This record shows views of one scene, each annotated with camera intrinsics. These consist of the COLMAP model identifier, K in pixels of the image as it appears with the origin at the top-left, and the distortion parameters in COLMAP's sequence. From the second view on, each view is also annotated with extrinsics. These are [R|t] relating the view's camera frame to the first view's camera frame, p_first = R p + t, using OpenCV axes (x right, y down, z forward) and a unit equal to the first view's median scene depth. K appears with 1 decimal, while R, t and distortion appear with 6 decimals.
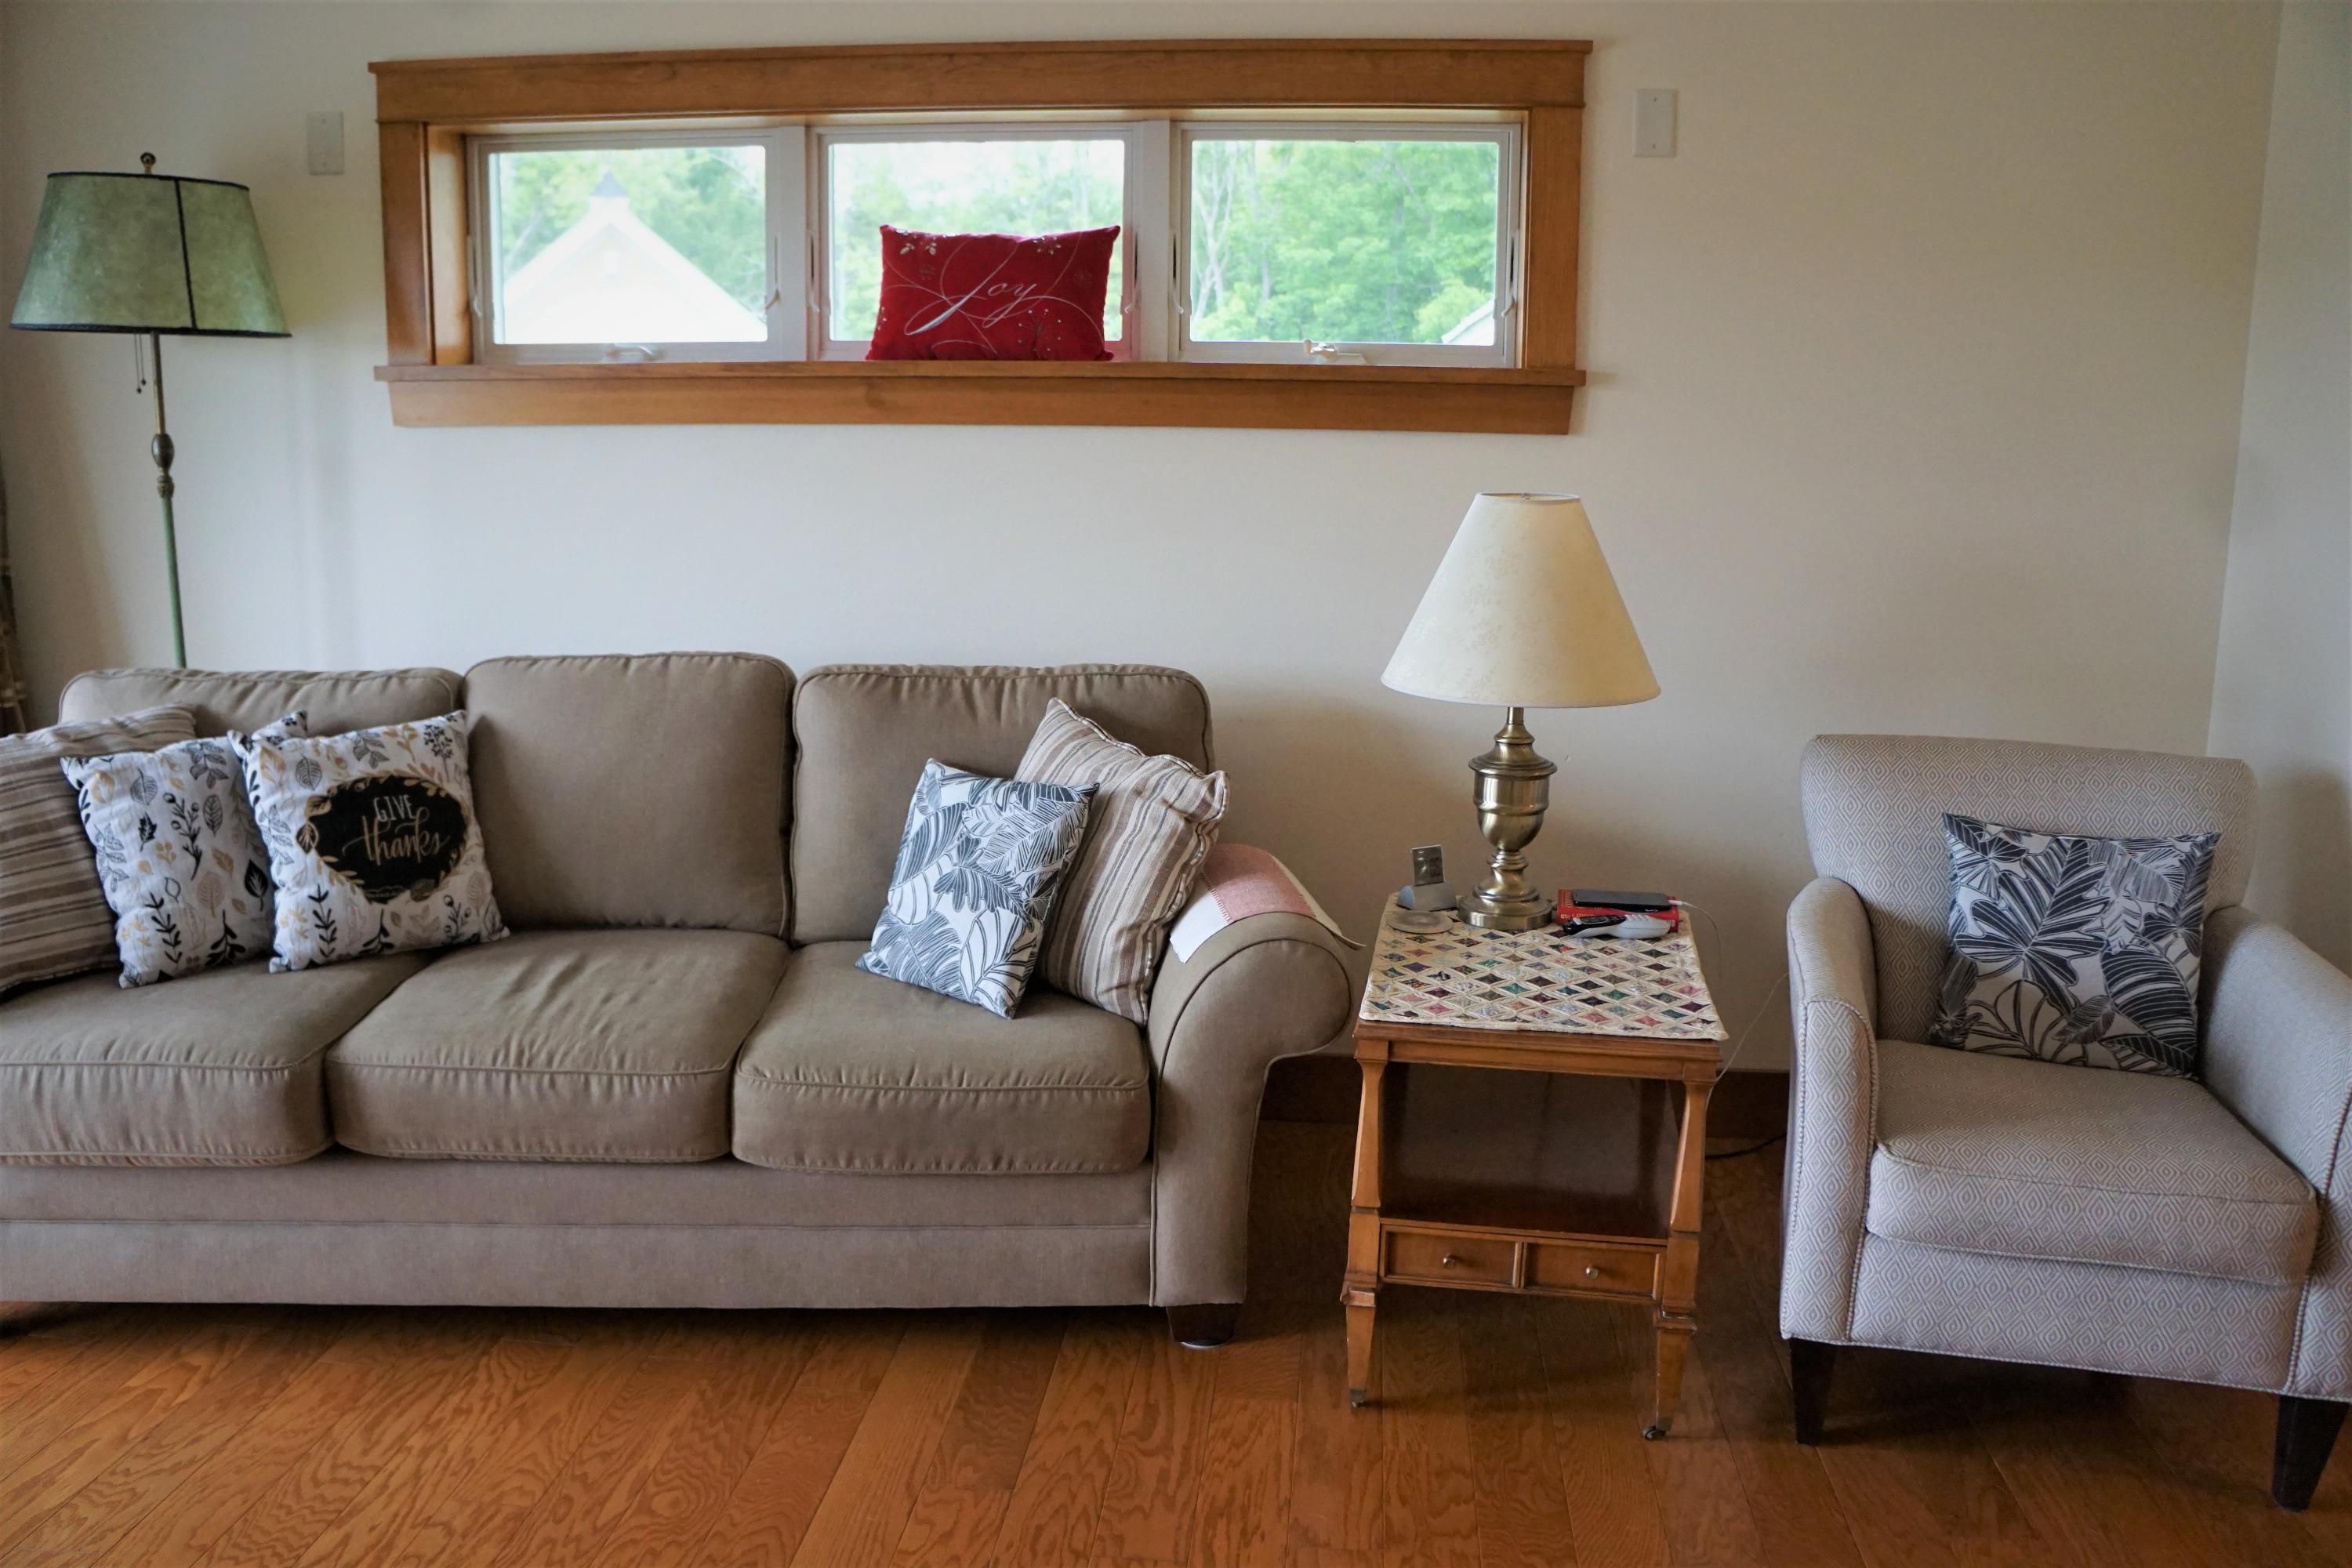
lens RADIAL K [[1894.4, 0, 1140.2], [0, 1894.4, 736.1], [0, 0, 1]] dist [-0.193252, 0.175061]
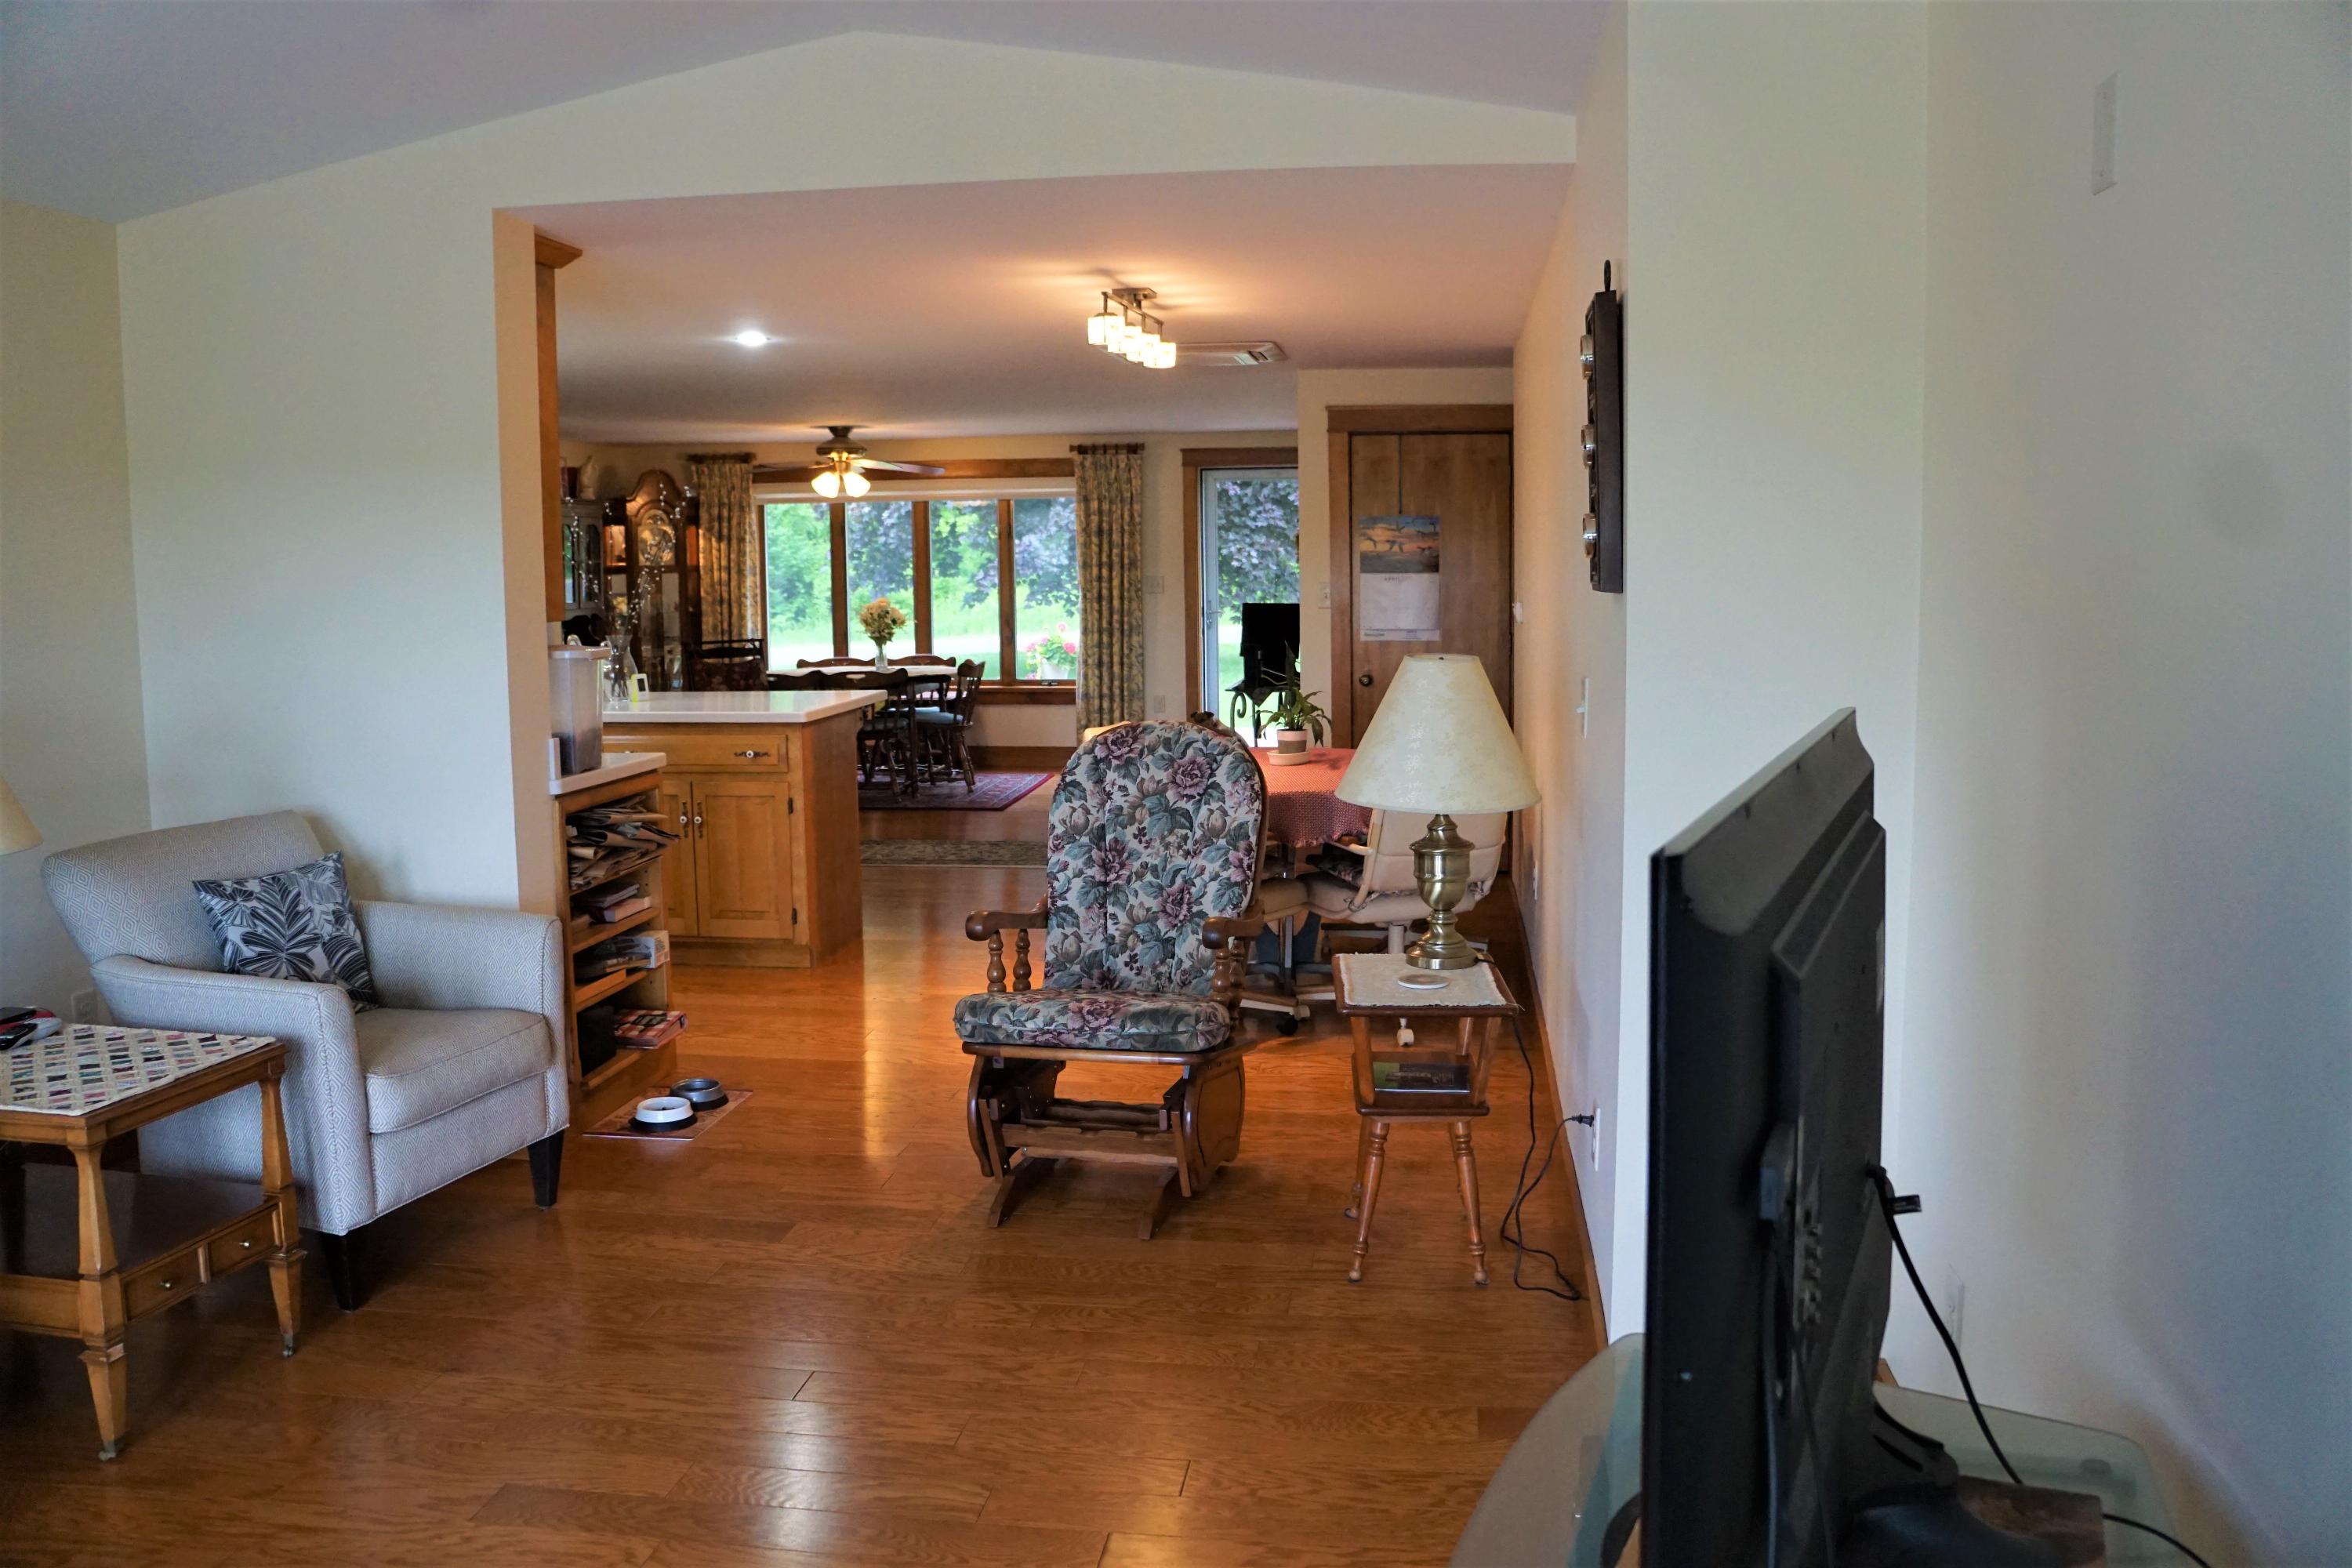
lens RADIAL K [[1894.4, 0, 1140.2], [0, 1894.4, 736.1], [0, 0, 1]] dist [-0.193252, 0.175061]
pose [[0.056770, -0.109836, 0.992327, -0.899292], [0.201106, 0.974815, 0.096392, -0.055036], [-0.977923, 0.194091, 0.077428, 0.195171]]
